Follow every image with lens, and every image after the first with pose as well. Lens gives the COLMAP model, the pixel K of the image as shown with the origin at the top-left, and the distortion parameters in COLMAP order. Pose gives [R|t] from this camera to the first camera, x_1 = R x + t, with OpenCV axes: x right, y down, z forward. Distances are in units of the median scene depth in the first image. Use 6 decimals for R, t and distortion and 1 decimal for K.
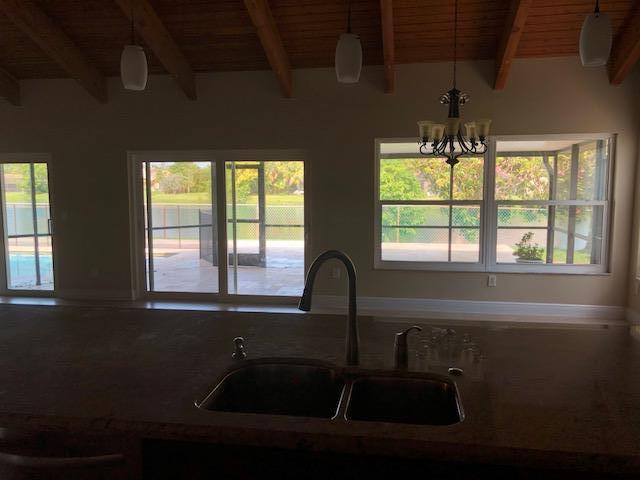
lens RADIAL K [[526.5, 0, 321.5], [0, 526.5, 239.6], [0, 0, 1]] dist [0.070170, -0.155984]
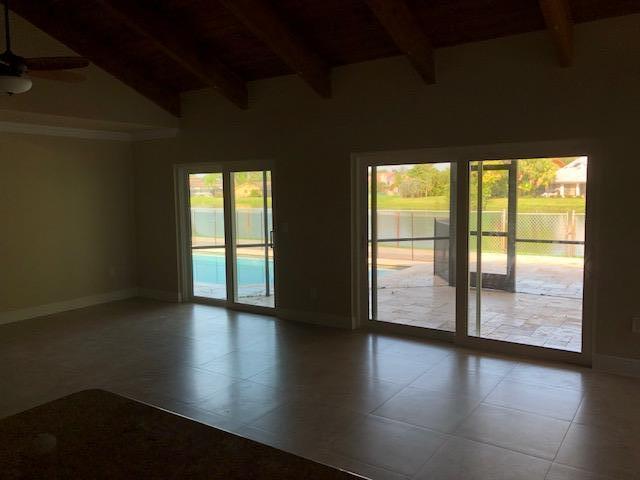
lens RADIAL K [[526.5, 0, 321.5], [0, 526.5, 239.6], [0, 0, 1]] dist [0.070170, -0.155984]
pose [[0.904164, 0.028713, -0.426219, -0.030699], [-0.031175, 0.999513, 0.001200, -0.019141], [0.426046, 0.012202, 0.904619, 0.144114]]
